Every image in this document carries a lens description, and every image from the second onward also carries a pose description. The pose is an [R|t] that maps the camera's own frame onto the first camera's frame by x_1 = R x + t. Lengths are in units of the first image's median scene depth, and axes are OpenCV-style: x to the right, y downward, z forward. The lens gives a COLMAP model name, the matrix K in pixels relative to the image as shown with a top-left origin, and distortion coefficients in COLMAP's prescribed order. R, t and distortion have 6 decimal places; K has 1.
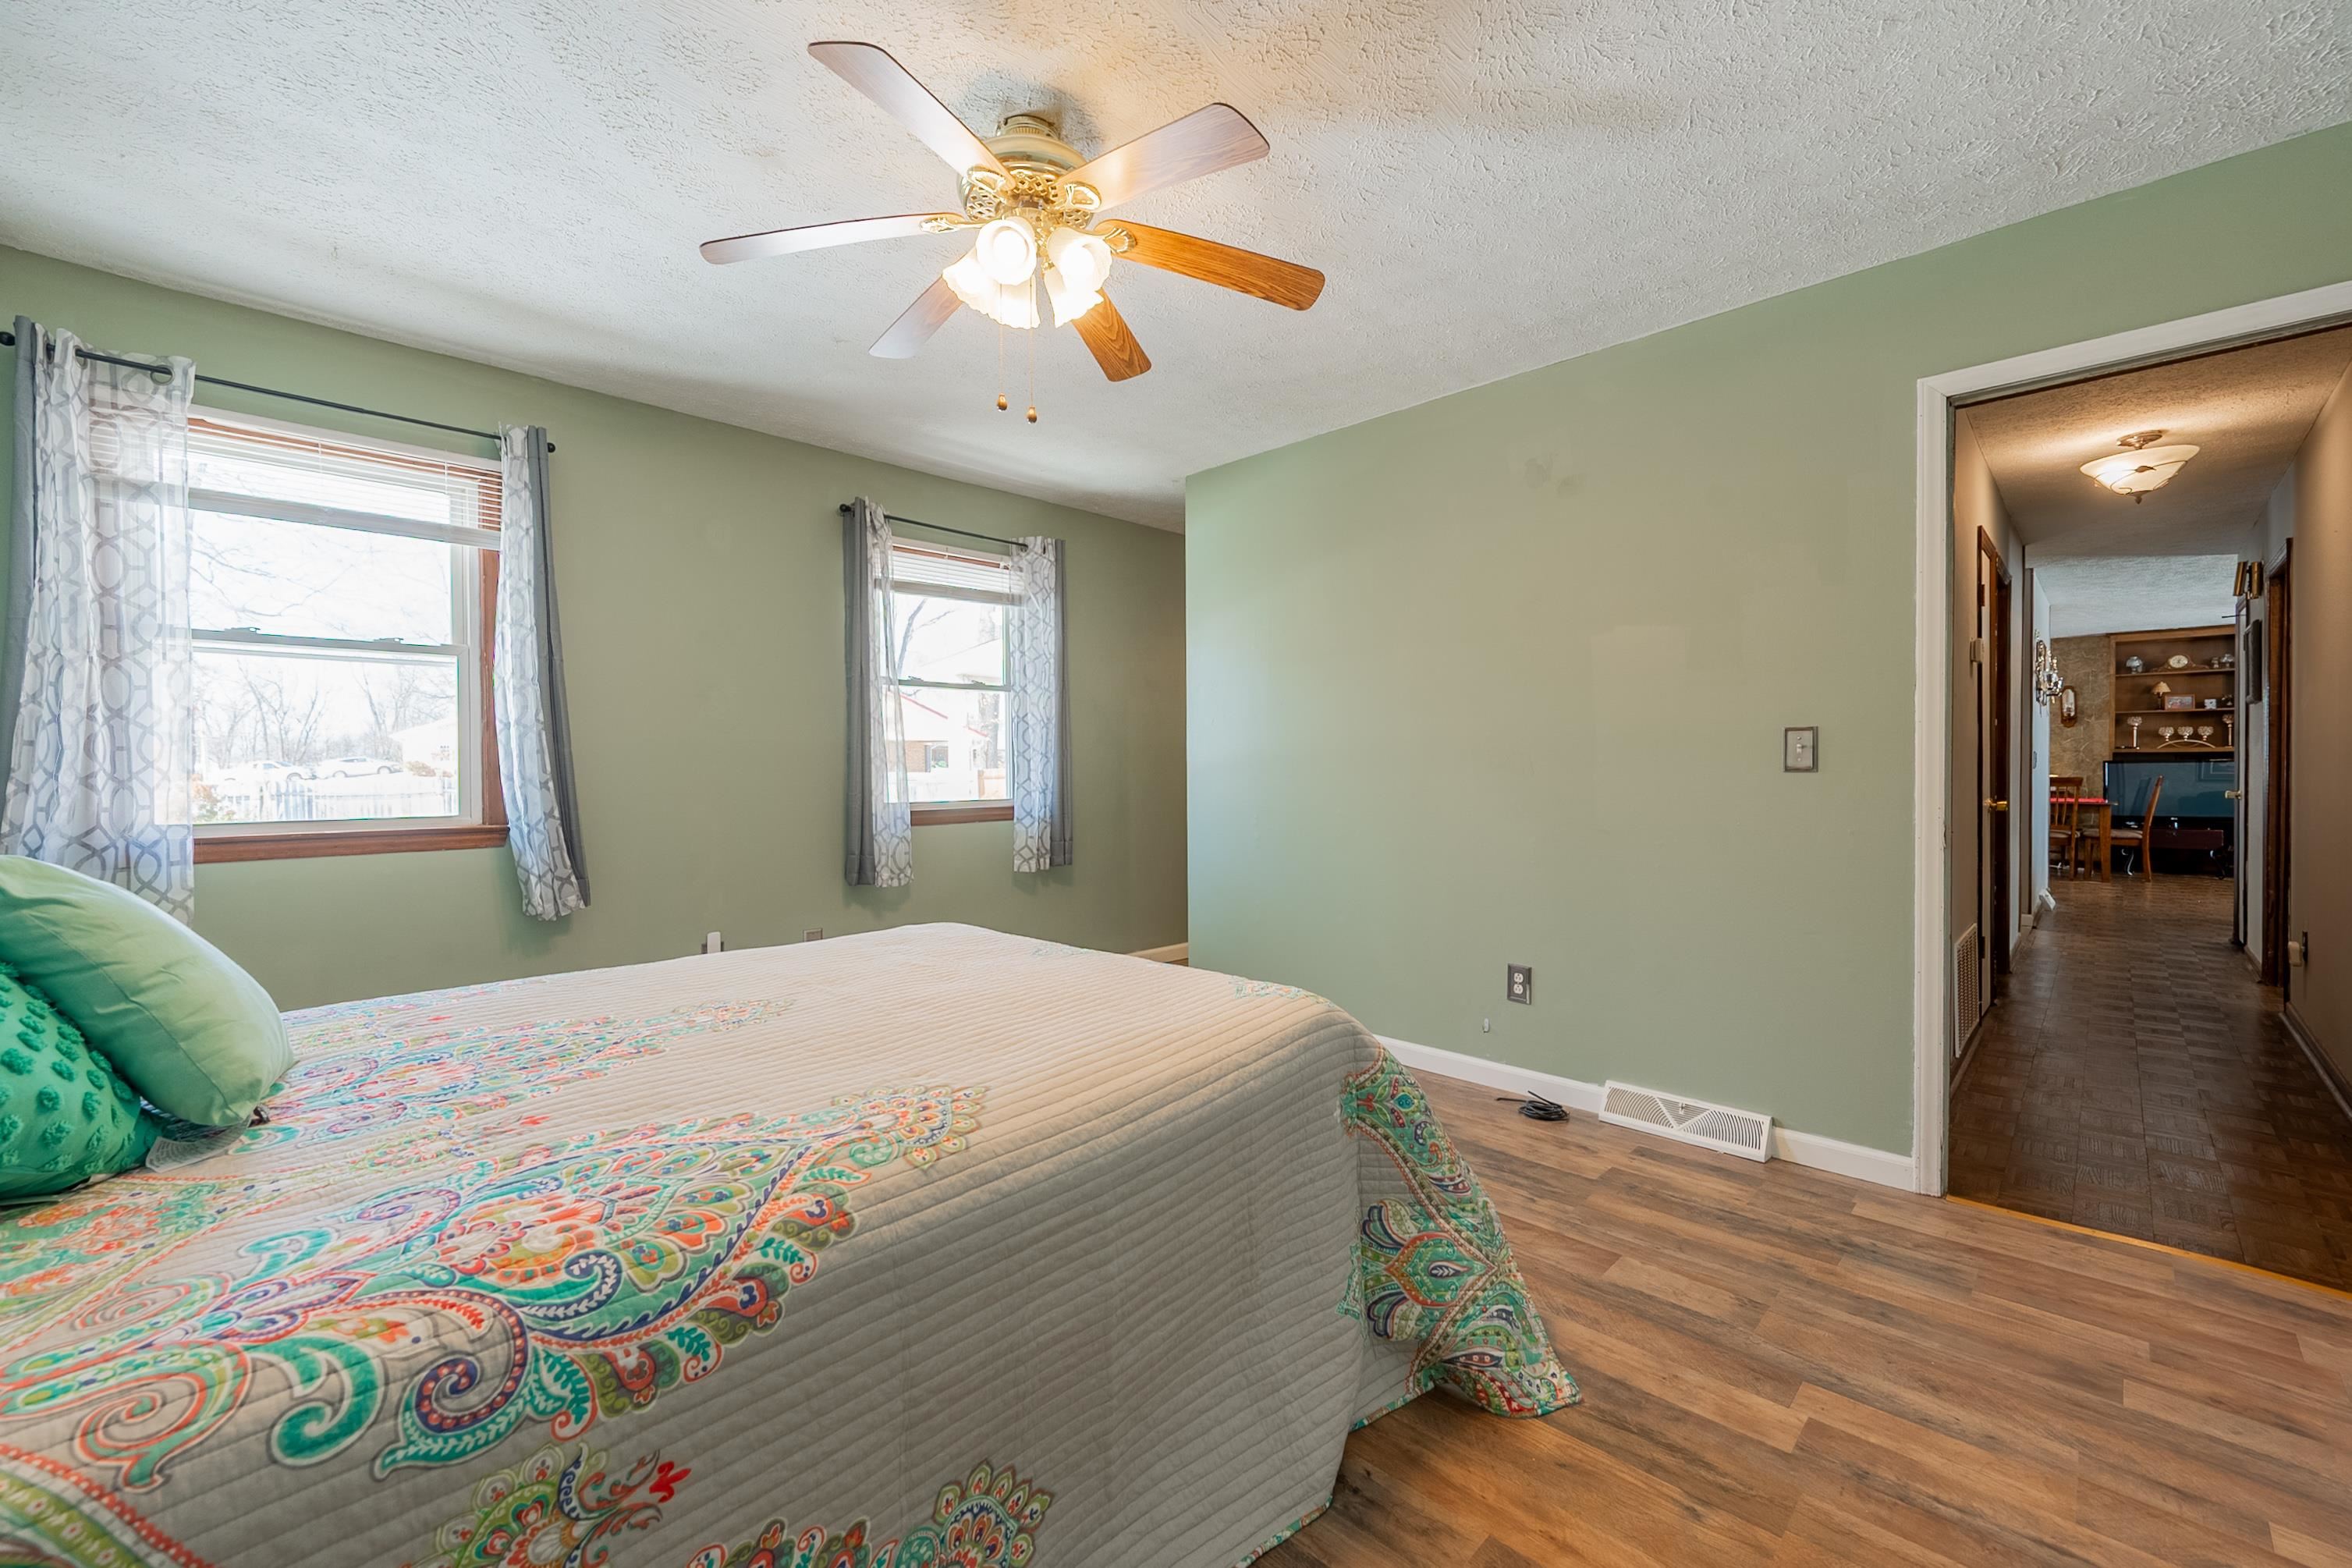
lens RADIAL K [[955.5, 0, 1178.5], [0, 955.5, 775.1], [0, 0, 1]] dist [0.003005, -0.000129]
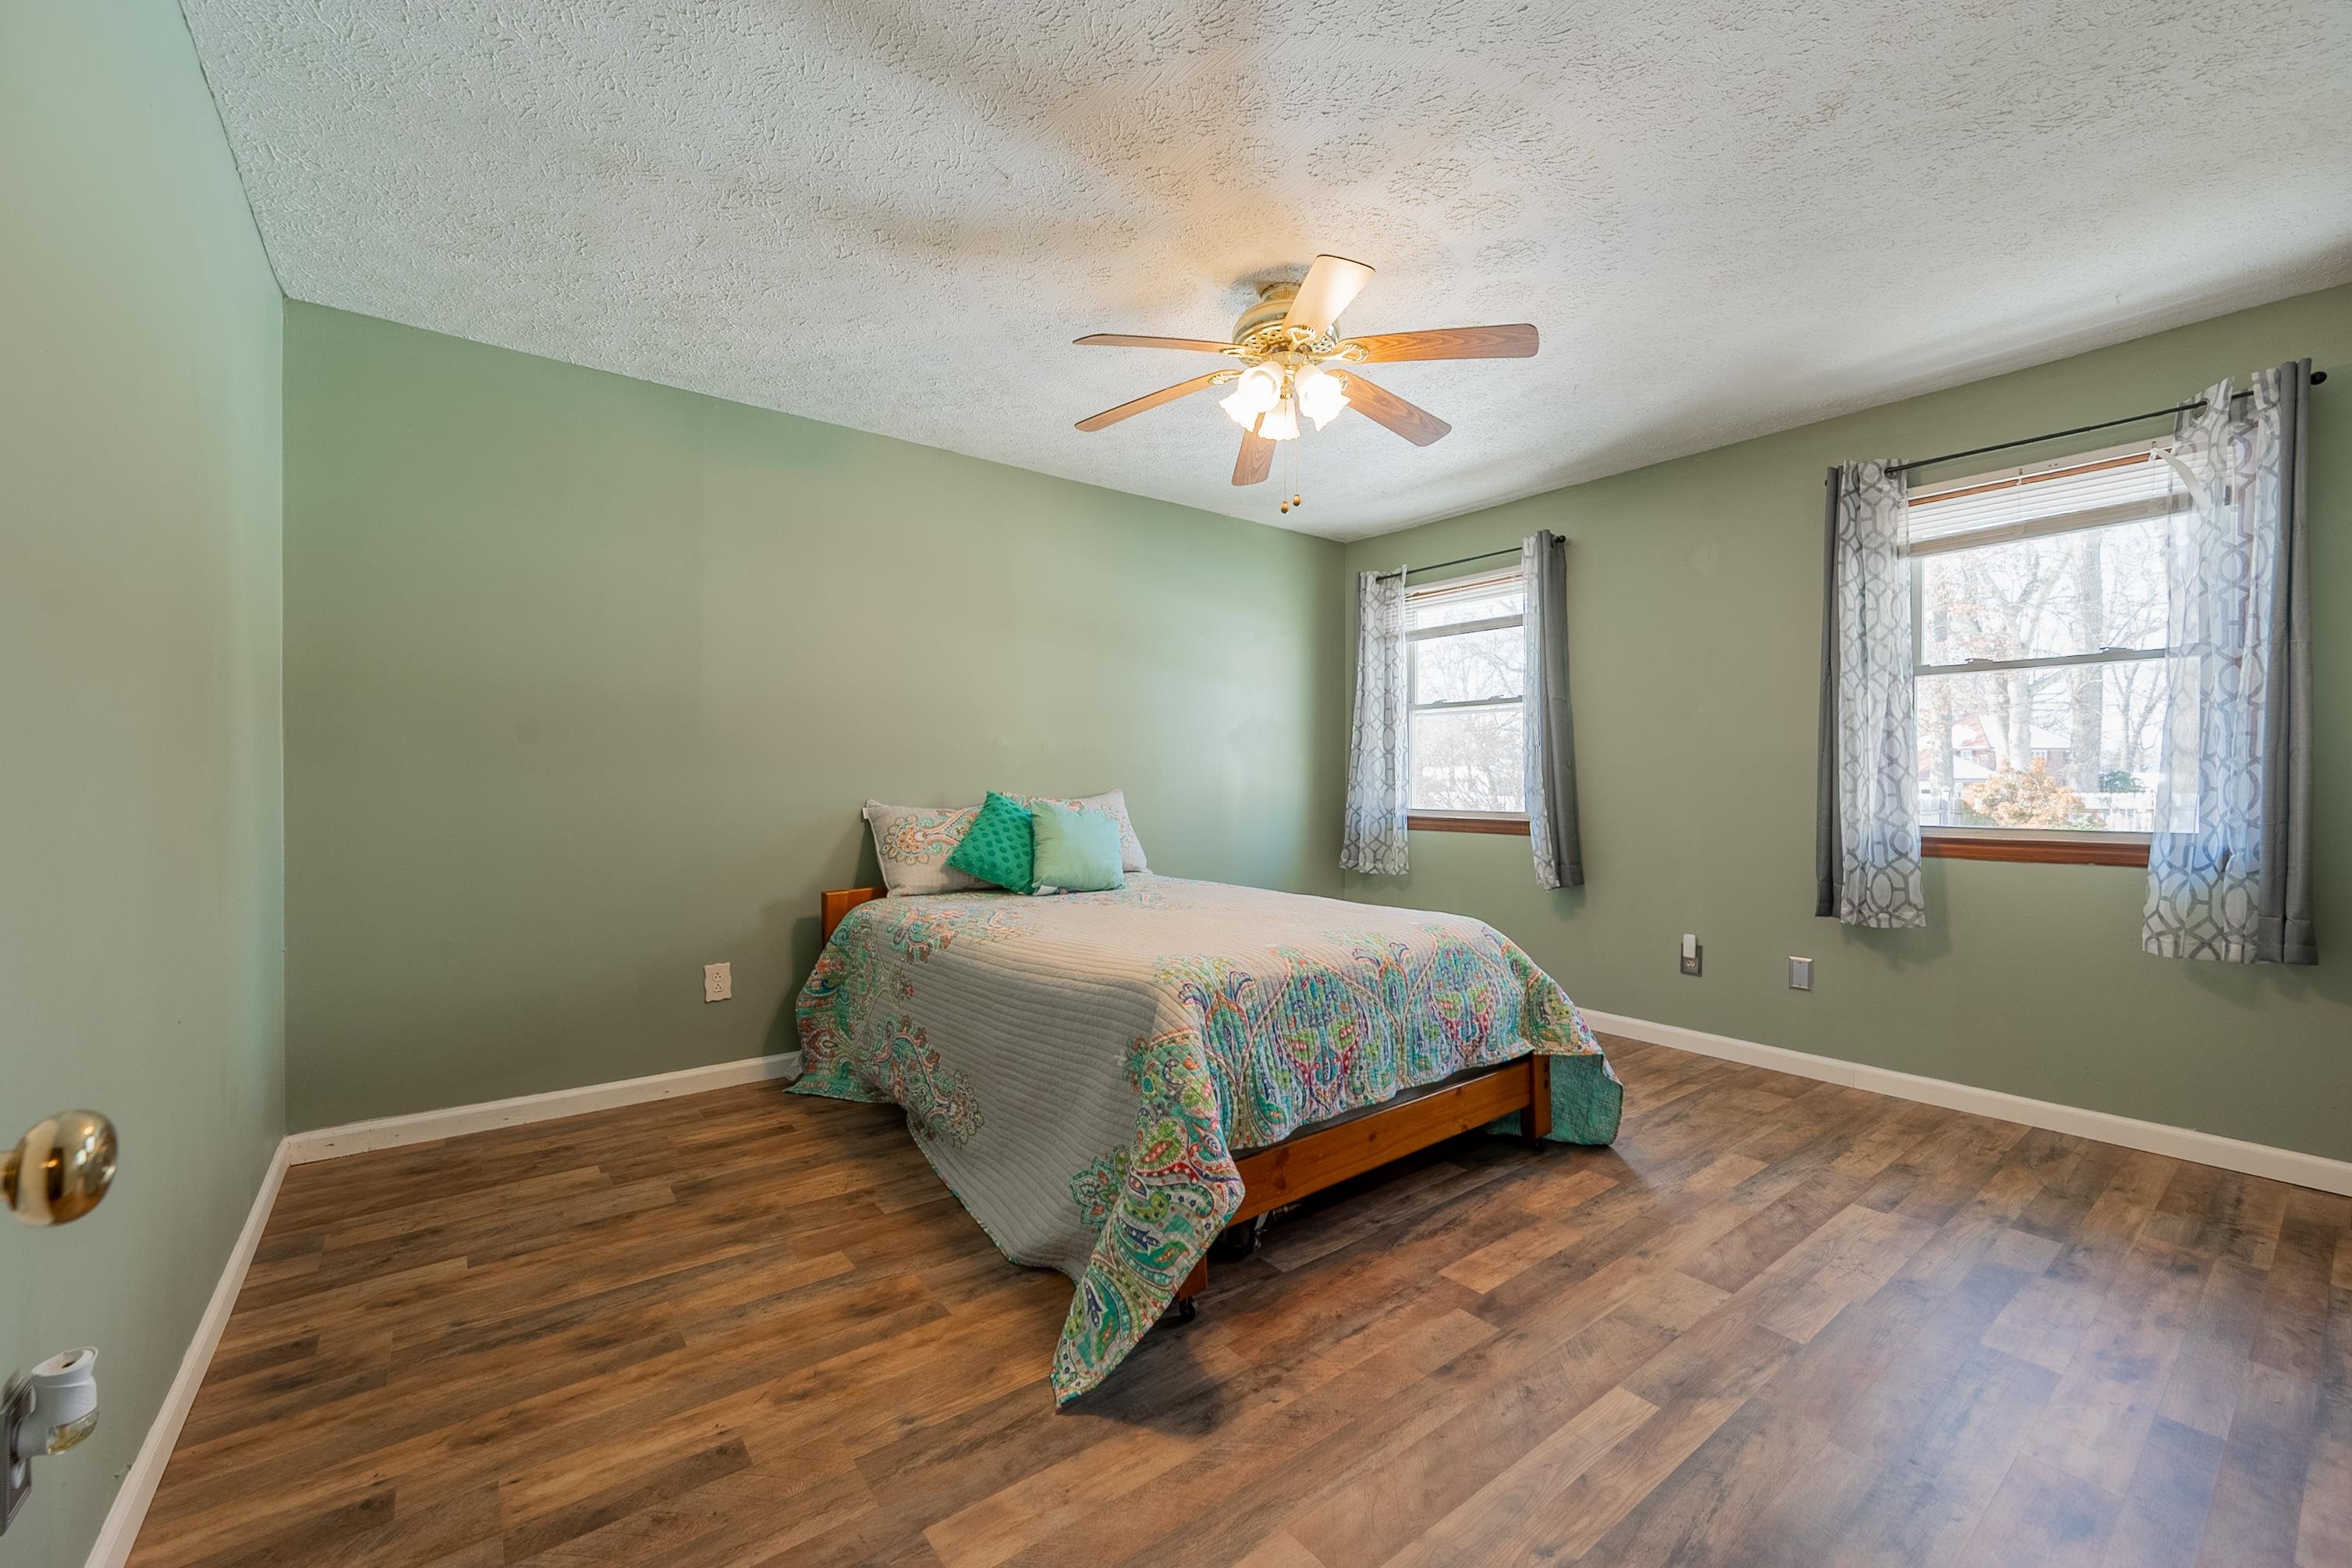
lens RADIAL K [[937.8, 0, 1175.2], [0, 937.8, 786.8], [0, 0, 1]] dist [0.001271, 0.000101]
pose [[-0.134338, 0.009498, -0.990890, 0.927515], [-0.012257, 0.999862, 0.011246, -0.007687], [0.990860, 0.013656, -0.134203, 0.842355]]
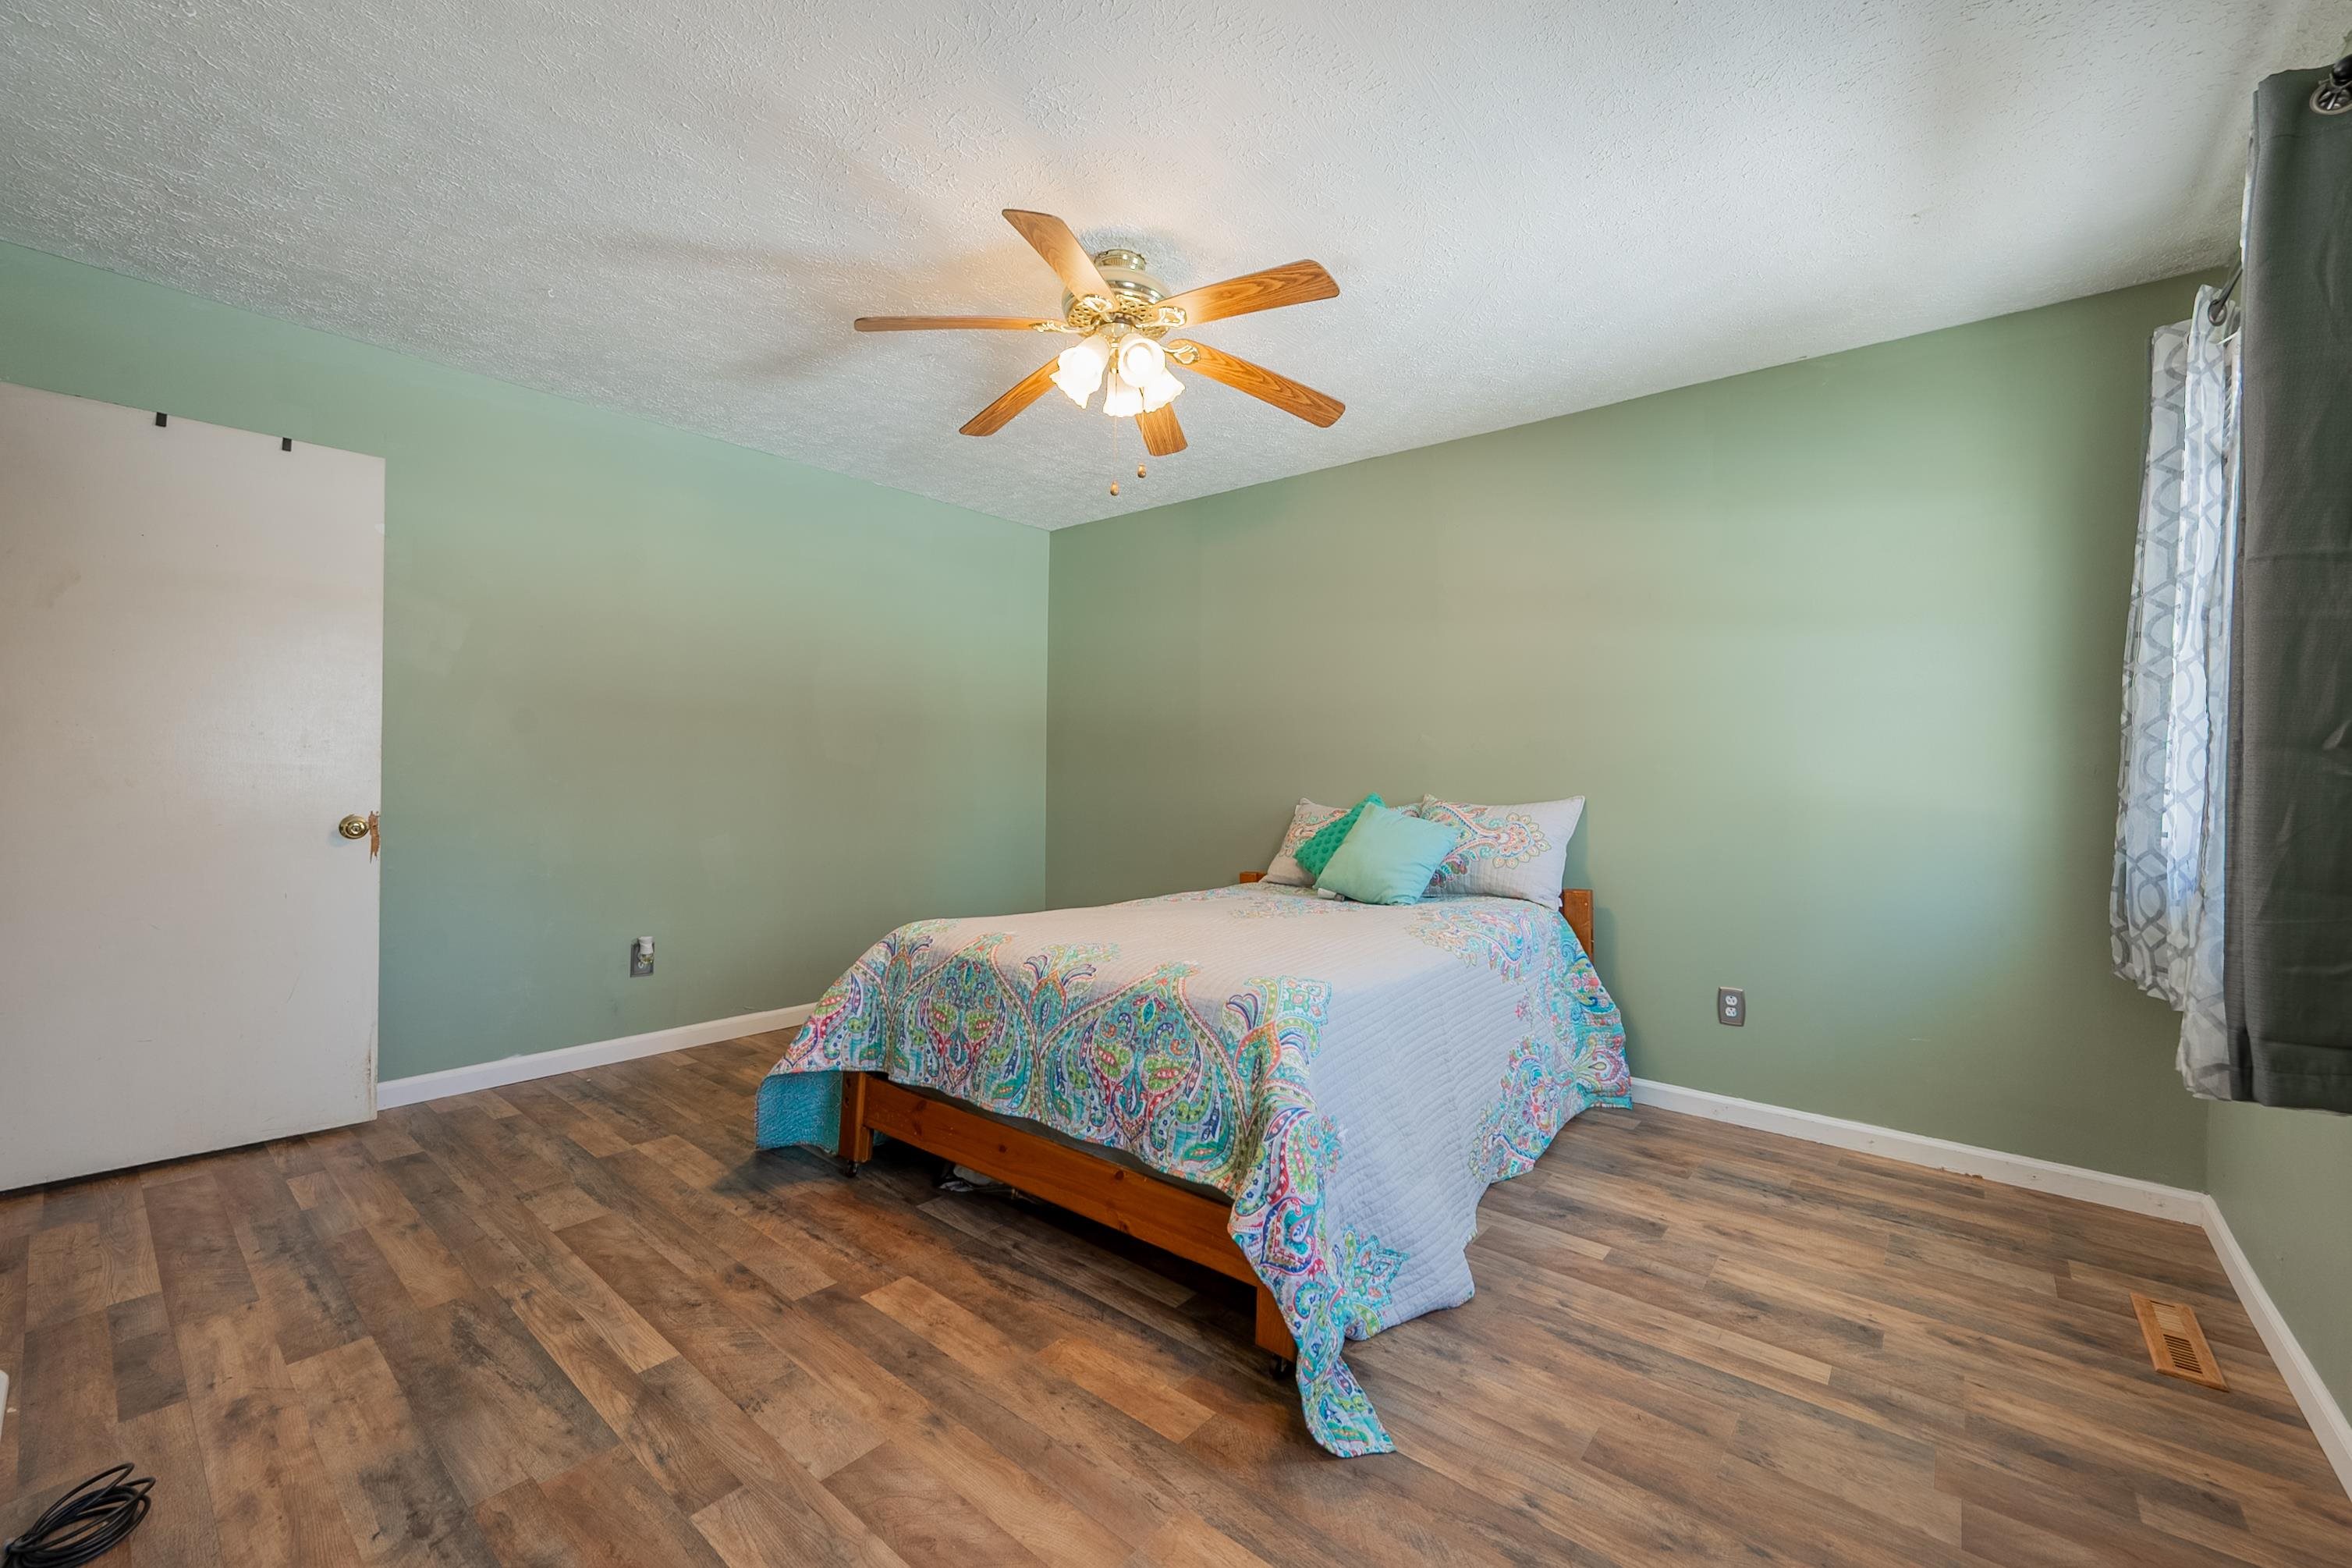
lens RADIAL K [[937.8, 0, 1175.2], [0, 937.8, 786.8], [0, 0, 1]] dist [0.001271, 0.000101]
pose [[-0.996297, -0.010419, -0.085349, -0.110237], [-0.012120, 0.999738, 0.019437, -0.014750], [0.085124, 0.020400, -0.996162, 1.817610]]
